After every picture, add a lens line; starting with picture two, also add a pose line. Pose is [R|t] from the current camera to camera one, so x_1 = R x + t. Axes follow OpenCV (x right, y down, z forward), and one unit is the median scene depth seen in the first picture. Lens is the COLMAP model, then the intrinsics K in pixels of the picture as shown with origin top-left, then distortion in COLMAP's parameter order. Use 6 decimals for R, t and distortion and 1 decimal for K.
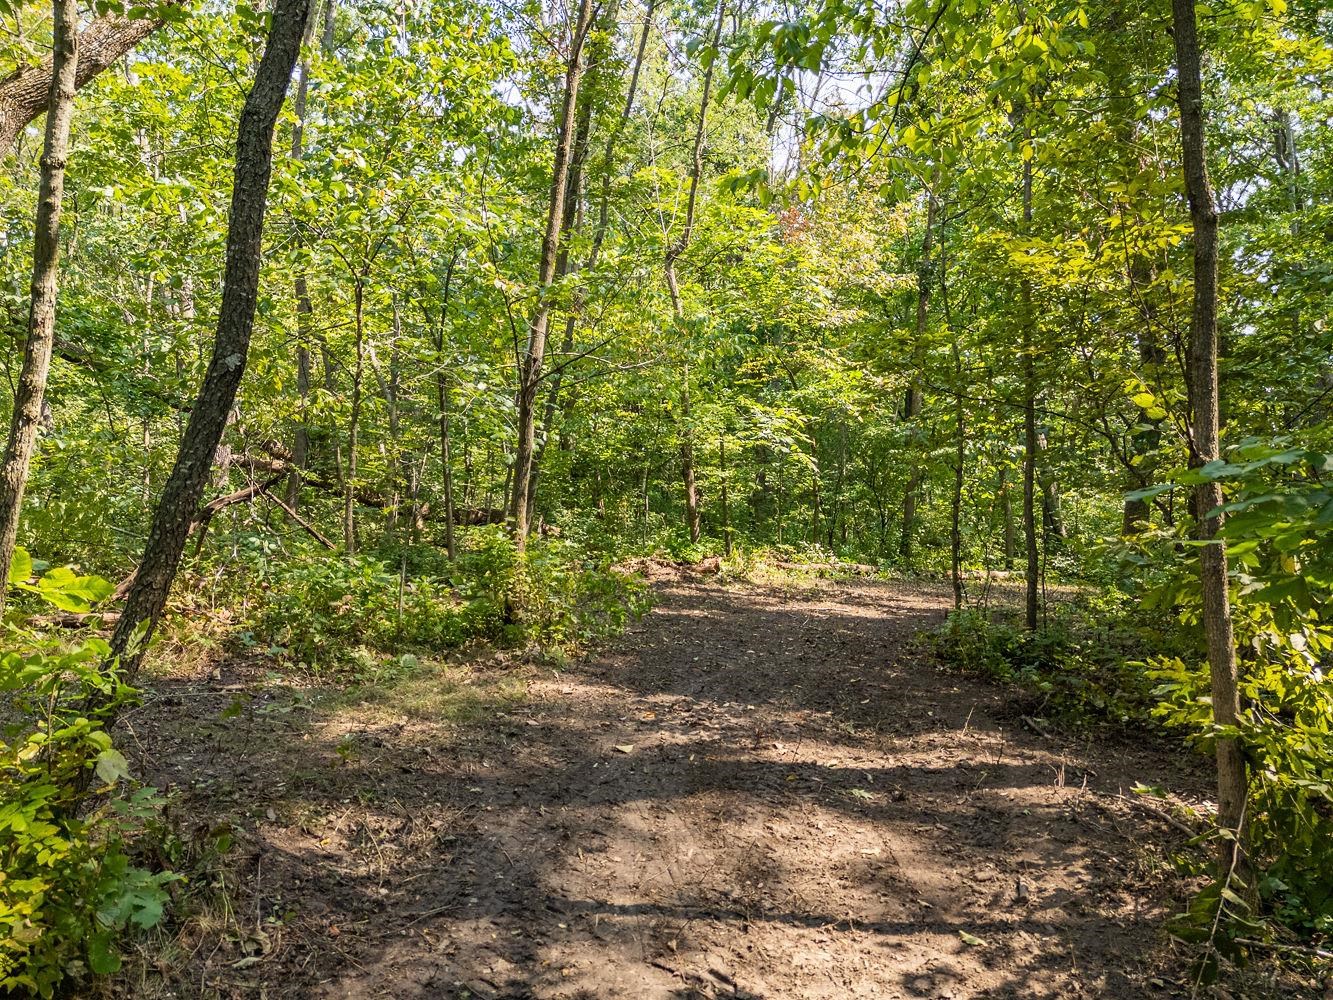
lens RADIAL K [[985.2, 0, 666.5], [0, 985.2, 500.0], [0, 0, 1]] dist [0.062253, -0.048034]
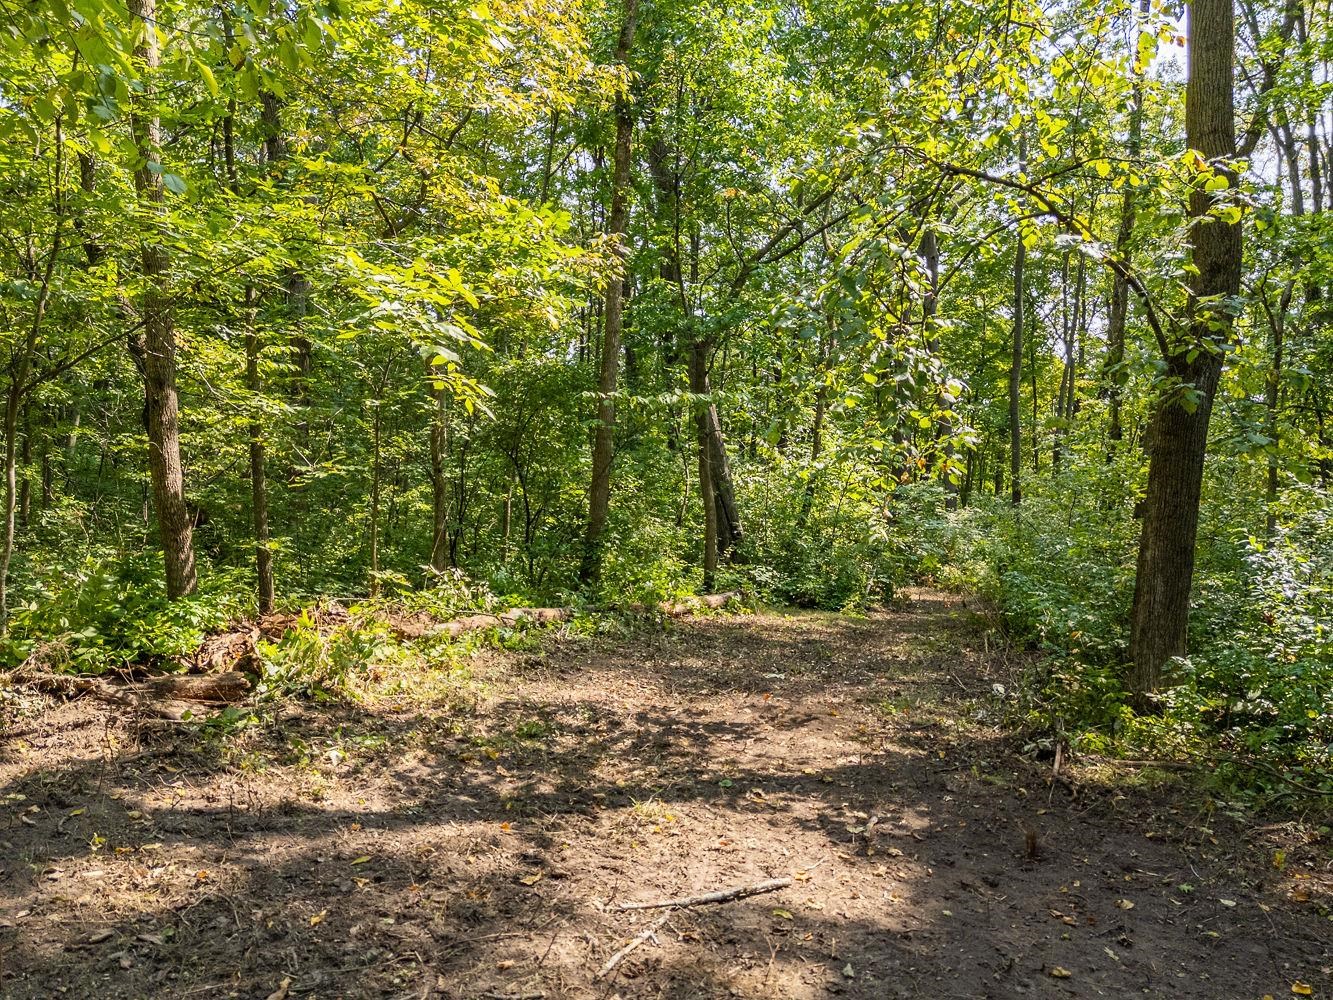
lens RADIAL K [[985.2, 0, 666.5], [0, 985.2, 500.0], [0, 0, 1]] dist [0.062253, -0.048034]
pose [[0.879041, 0.008392, 0.476672, 0.011135], [-0.020504, 0.999585, 0.020212, -0.002193], [-0.476304, -0.027541, 0.878849, 0.599772]]
